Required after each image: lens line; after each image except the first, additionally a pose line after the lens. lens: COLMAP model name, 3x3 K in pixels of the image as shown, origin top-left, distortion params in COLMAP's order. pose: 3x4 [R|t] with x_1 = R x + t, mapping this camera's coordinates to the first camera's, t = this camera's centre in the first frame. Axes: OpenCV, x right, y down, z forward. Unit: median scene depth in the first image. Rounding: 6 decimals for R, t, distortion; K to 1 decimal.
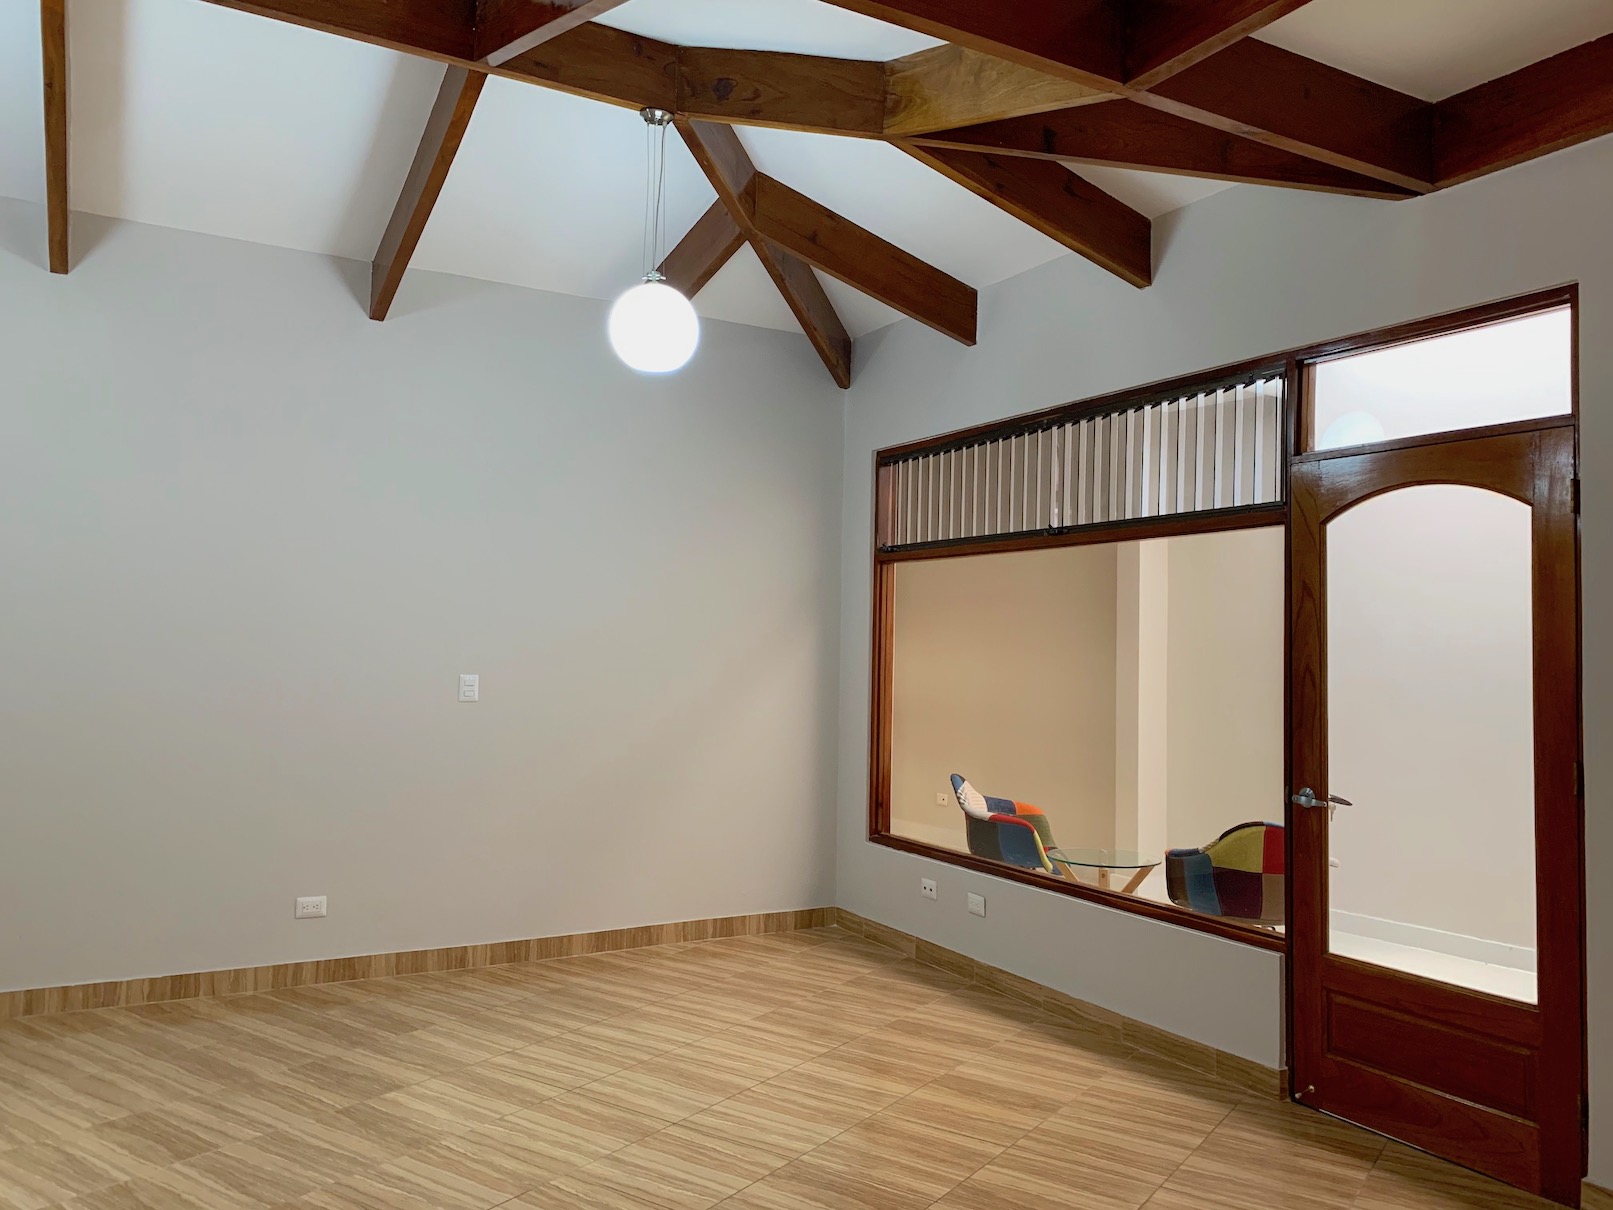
lens RADIAL K [[1244.4, 0, 806.5], [0, 1244.4, 605.0], [0, 0, 1]] dist [0.099080, -0.117108]
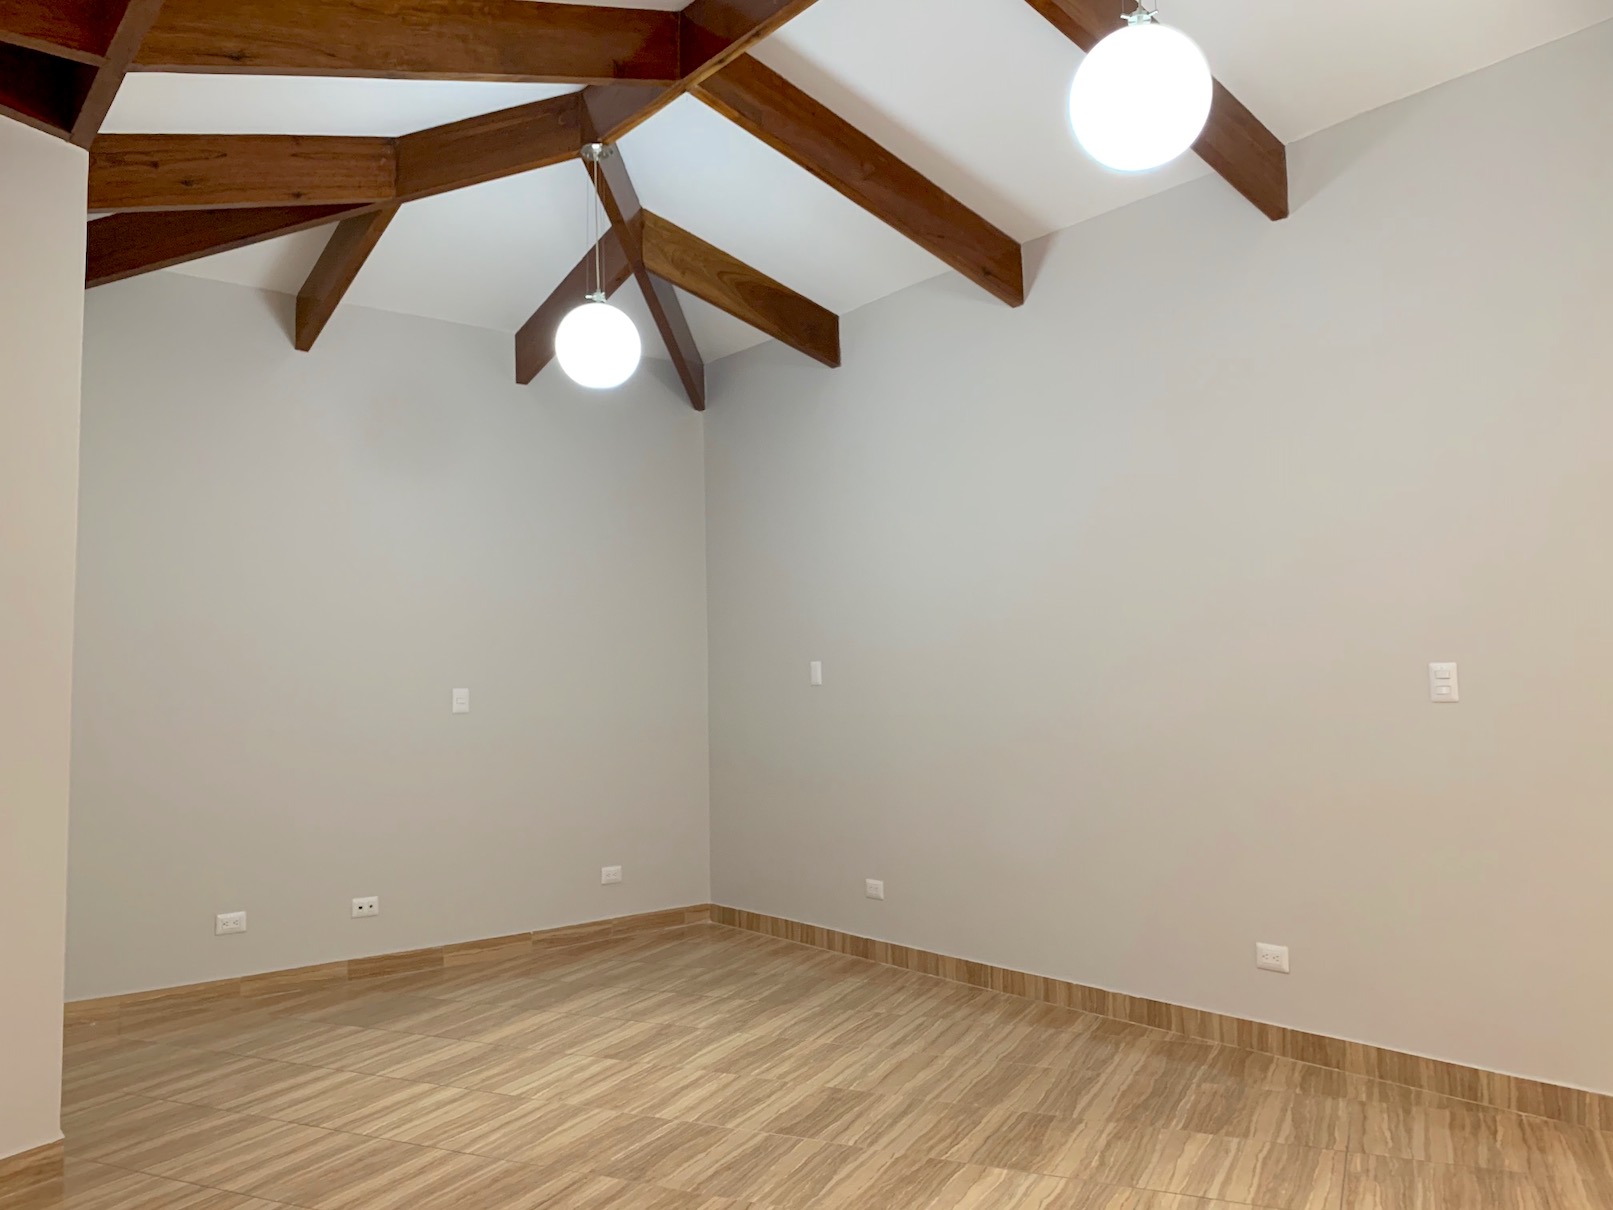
lens RADIAL K [[1244.4, 0, 806.5], [0, 1244.4, 605.0], [0, 0, 1]] dist [0.099080, -0.117108]
pose [[0.143977, -0.099560, -0.984560, 0.468481], [0.068469, 0.993544, -0.090455, 0.081998], [0.987210, -0.054388, 0.149864, 0.725356]]
